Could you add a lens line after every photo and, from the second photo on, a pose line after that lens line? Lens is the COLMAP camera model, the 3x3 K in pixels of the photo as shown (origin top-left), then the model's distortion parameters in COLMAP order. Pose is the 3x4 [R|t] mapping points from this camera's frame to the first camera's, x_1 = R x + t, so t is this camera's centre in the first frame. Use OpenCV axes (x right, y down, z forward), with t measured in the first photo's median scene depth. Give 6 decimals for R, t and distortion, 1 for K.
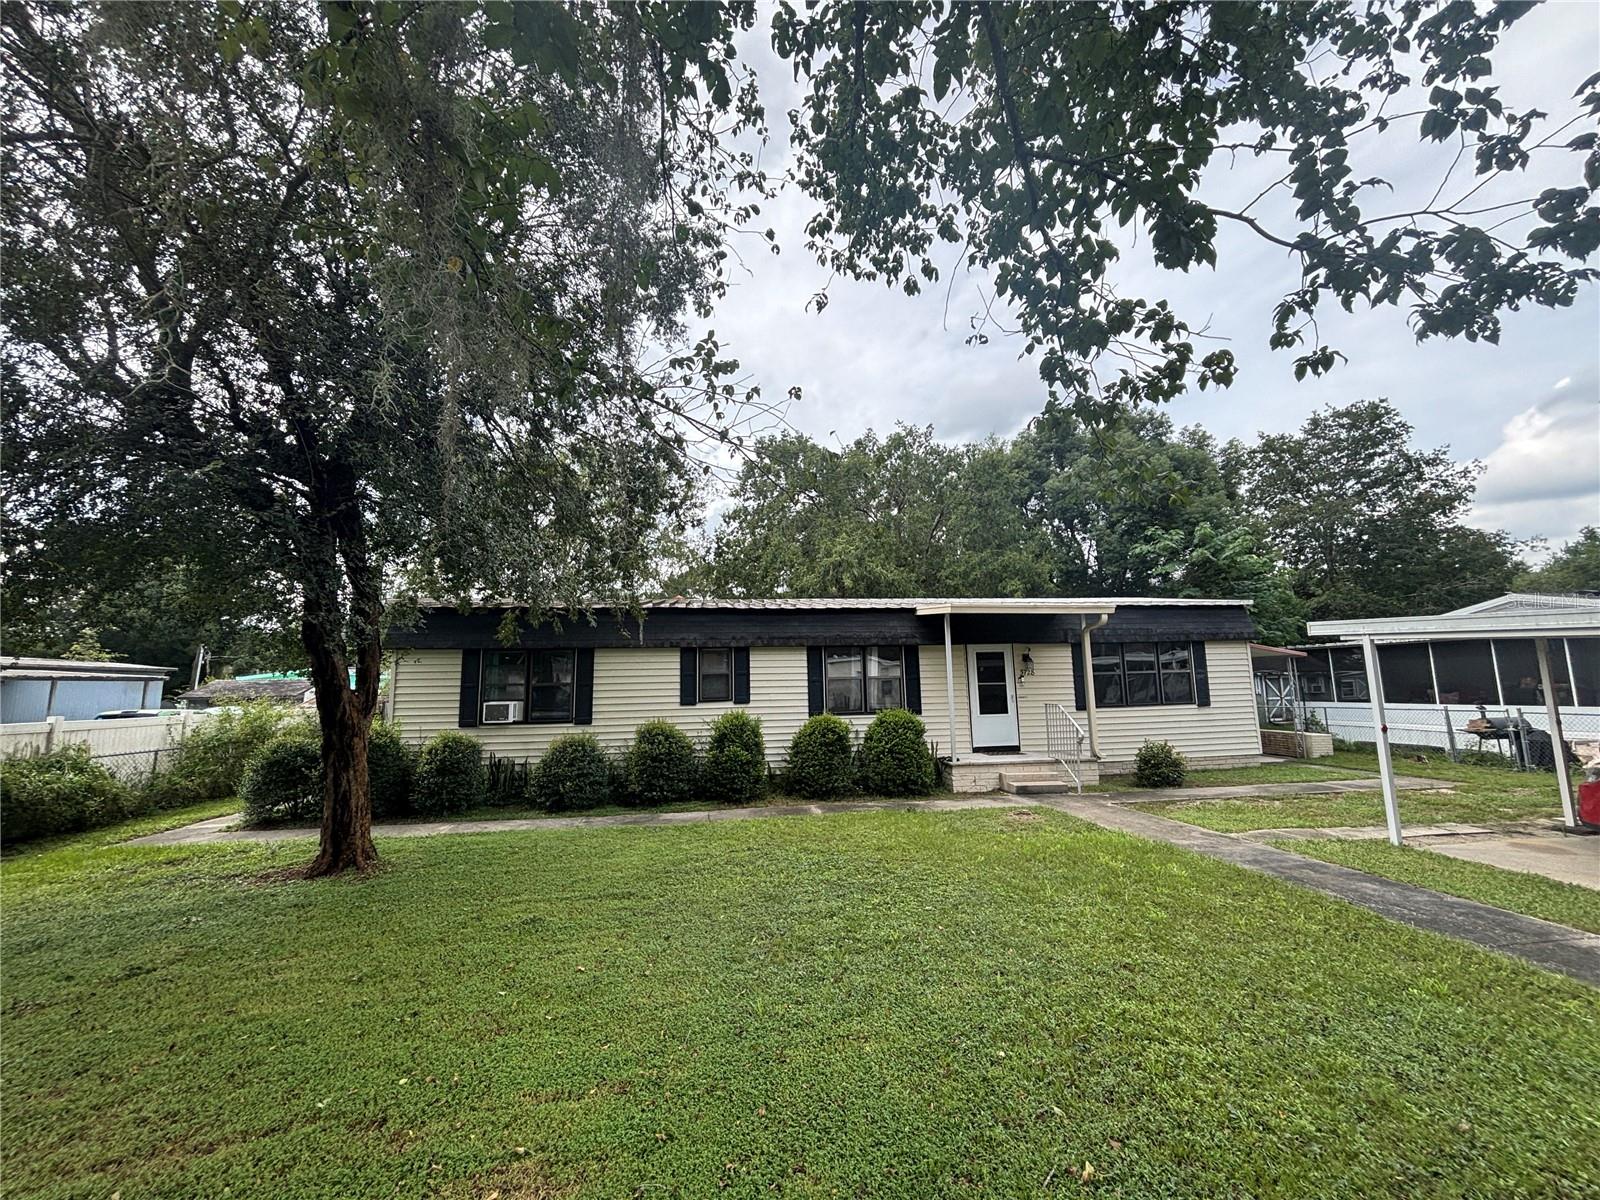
lens RADIAL K [[651.2, 0, 800.0], [0, 651.2, 600.0], [0, 0, 1]] dist [0.009854, -0.003070]
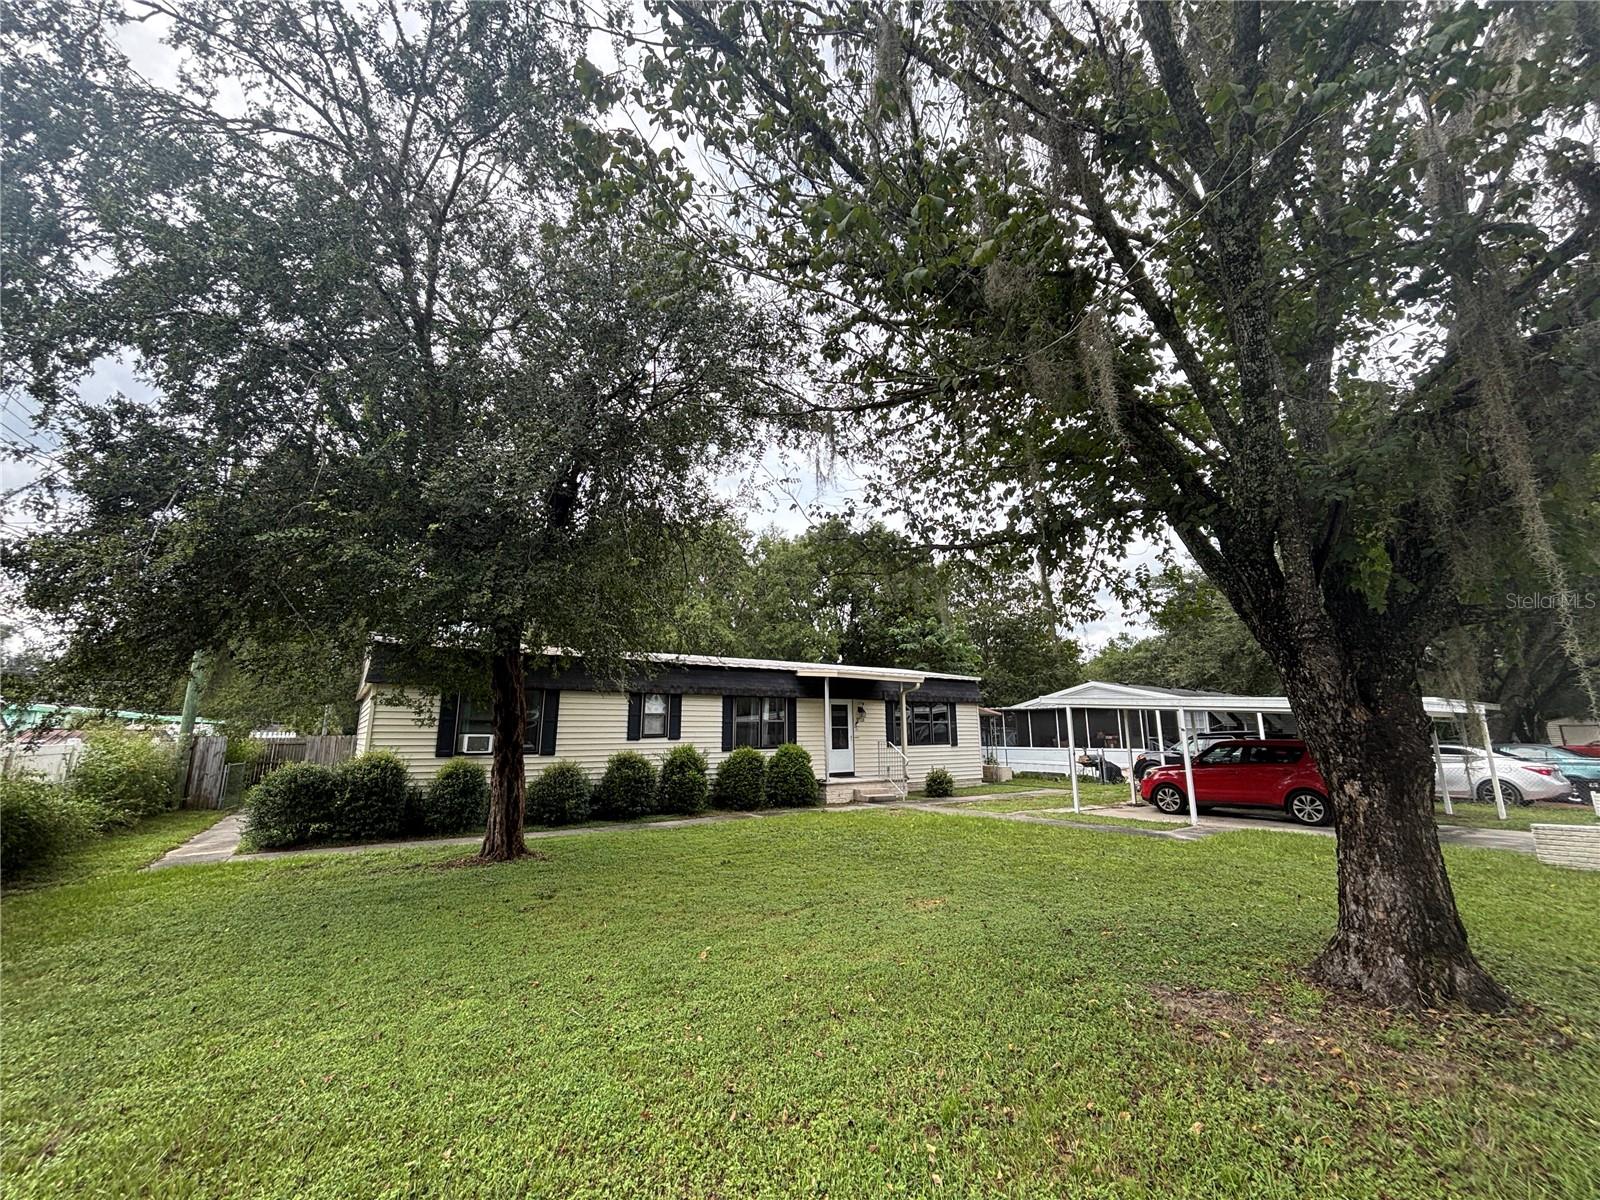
lens RADIAL K [[651.2, 0, 800.0], [0, 651.2, 600.0], [0, 0, 1]] dist [0.009854, -0.003070]
pose [[0.903694, 0.099700, 0.416410, -0.430337], [-0.066240, 0.993358, -0.094082, -0.007201], [-0.423024, 0.057438, 0.904296, -0.269348]]
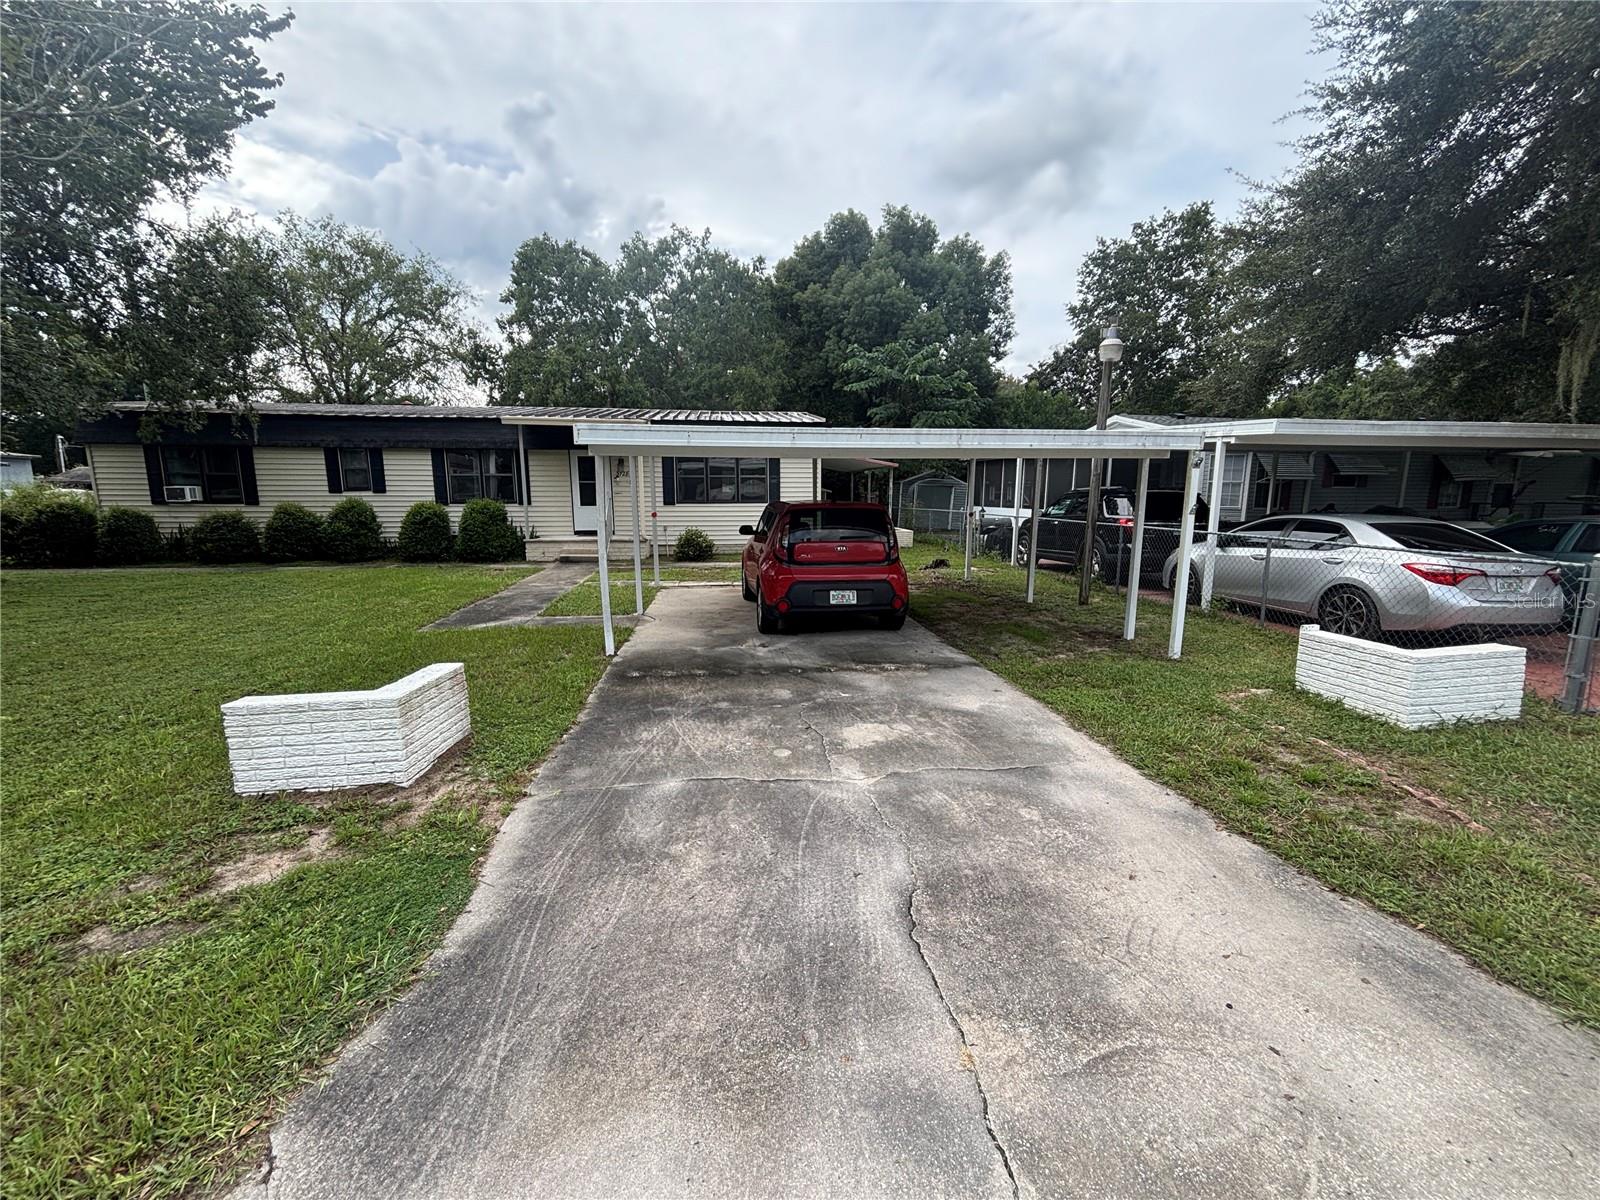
lens RADIAL K [[651.2, 0, 800.0], [0, 651.2, 600.0], [0, 0, 1]] dist [0.009854, -0.003070]
pose [[0.999711, 0.023337, -0.005771, 0.766792], [-0.020660, 0.956771, 0.290108, -0.031169], [0.012291, -0.289905, 0.956977, -0.298261]]
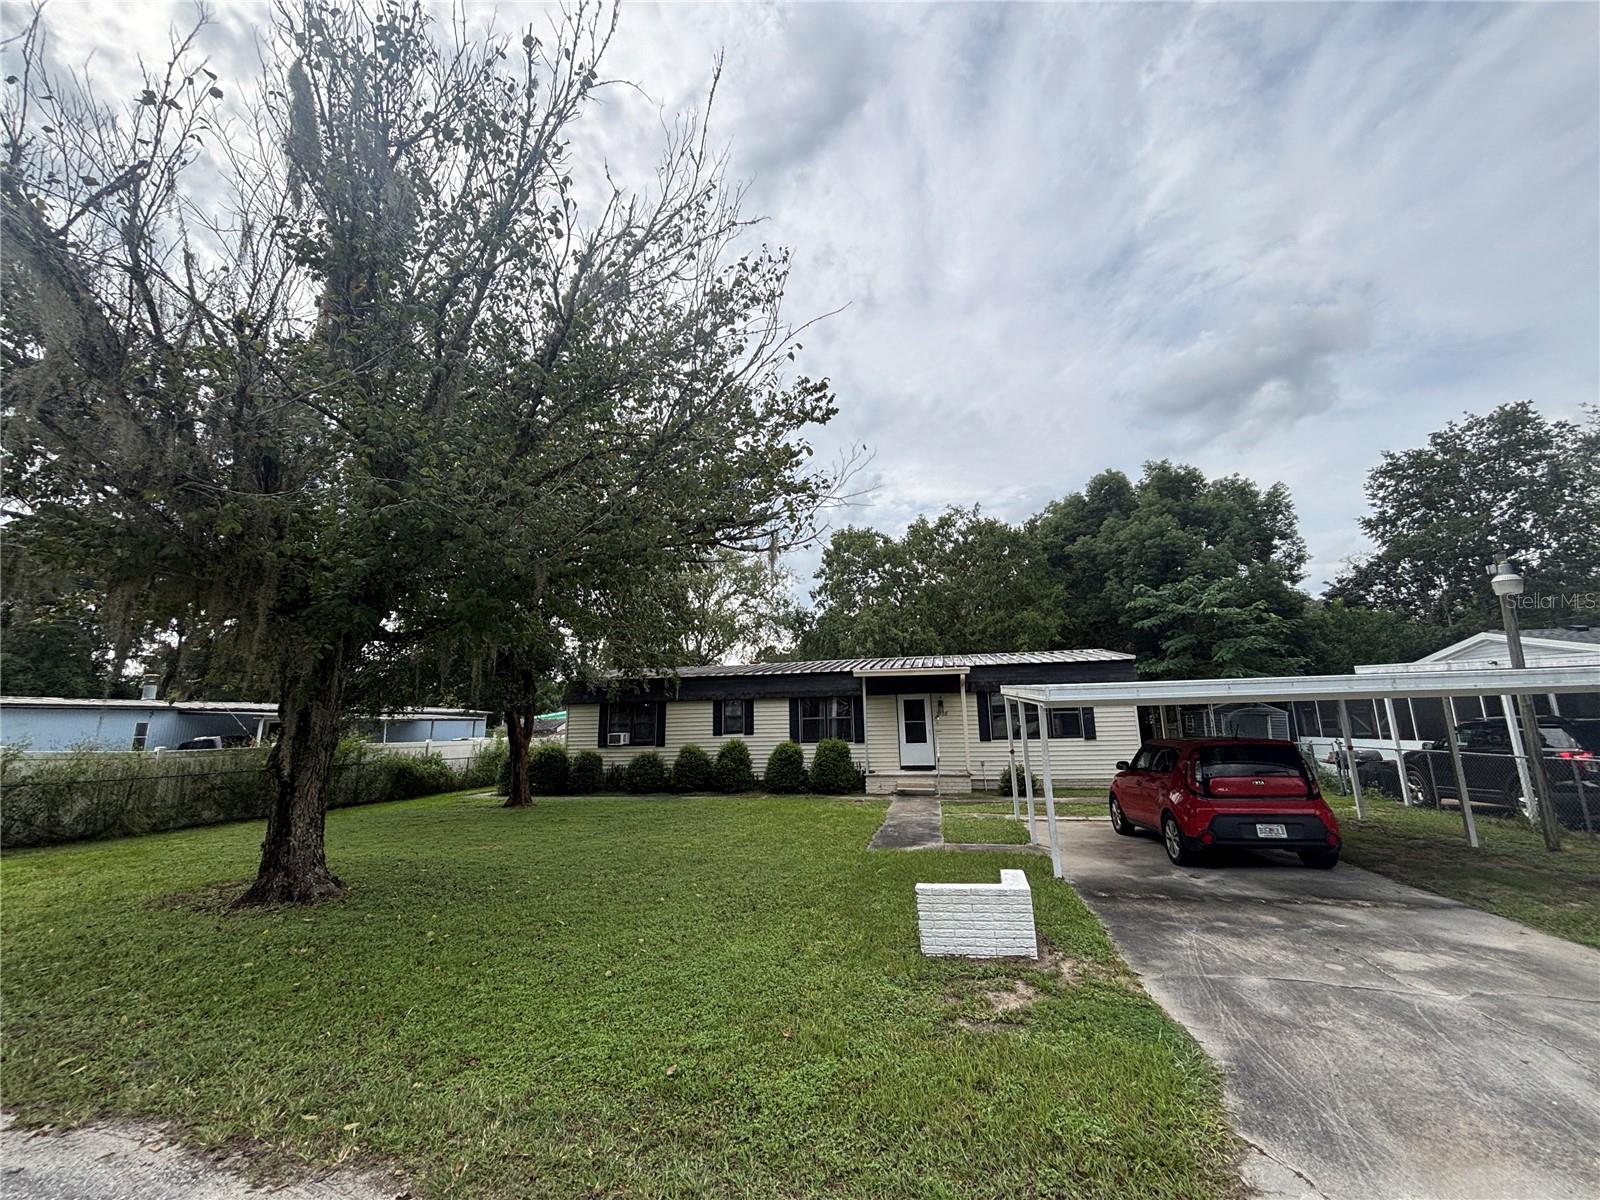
lens RADIAL K [[651.2, 0, 800.0], [0, 651.2, 600.0], [0, 0, 1]] dist [0.009854, -0.003070]
pose [[0.939230, -0.064809, -0.337114, 0.599006], [0.045574, 0.996865, -0.064671, -0.064126], [0.340249, 0.045378, 0.939240, -0.486837]]
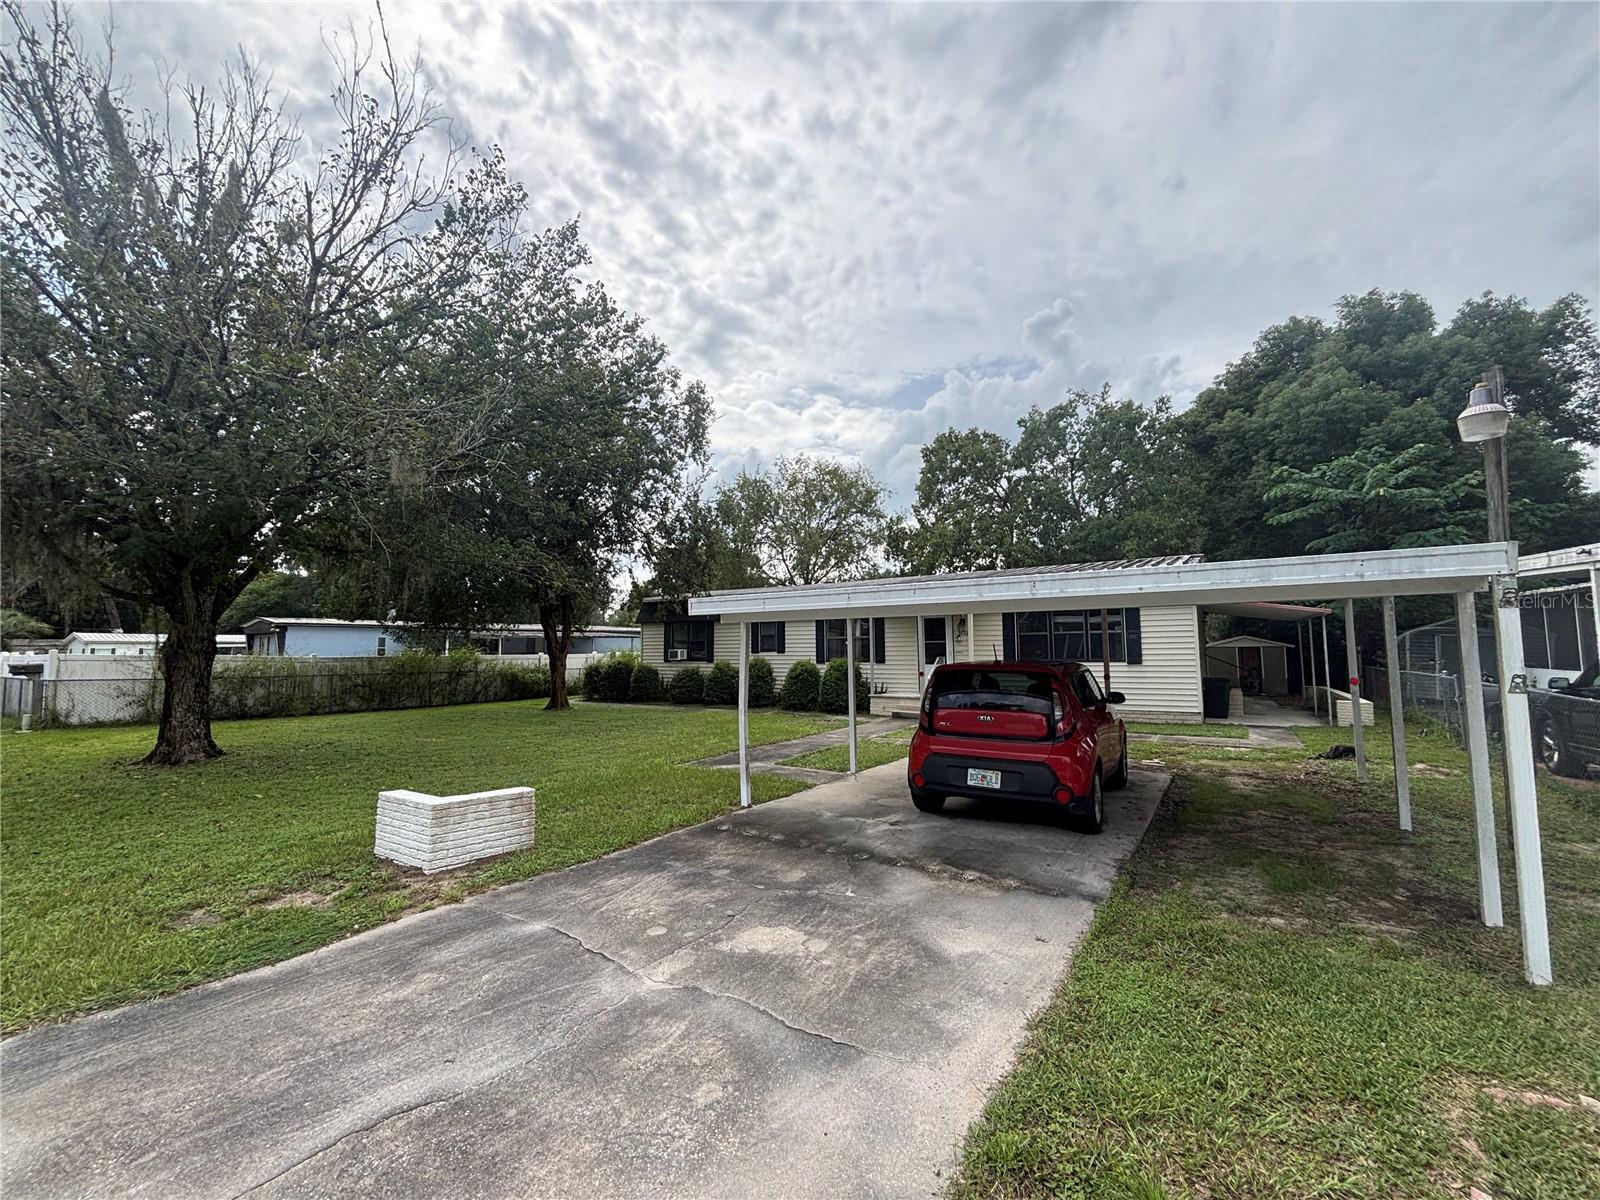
lens RADIAL K [[650.4, 0, 800.0], [0, 650.4, 600.0], [0, 0, 1]] dist [-0.020199, 0.010138]
pose [[0.748896, -0.036888, -0.661661, 1.036405], [0.079142, 0.996282, 0.034032, -0.024644], [0.657945, -0.077851, 0.749031, -0.173711]]
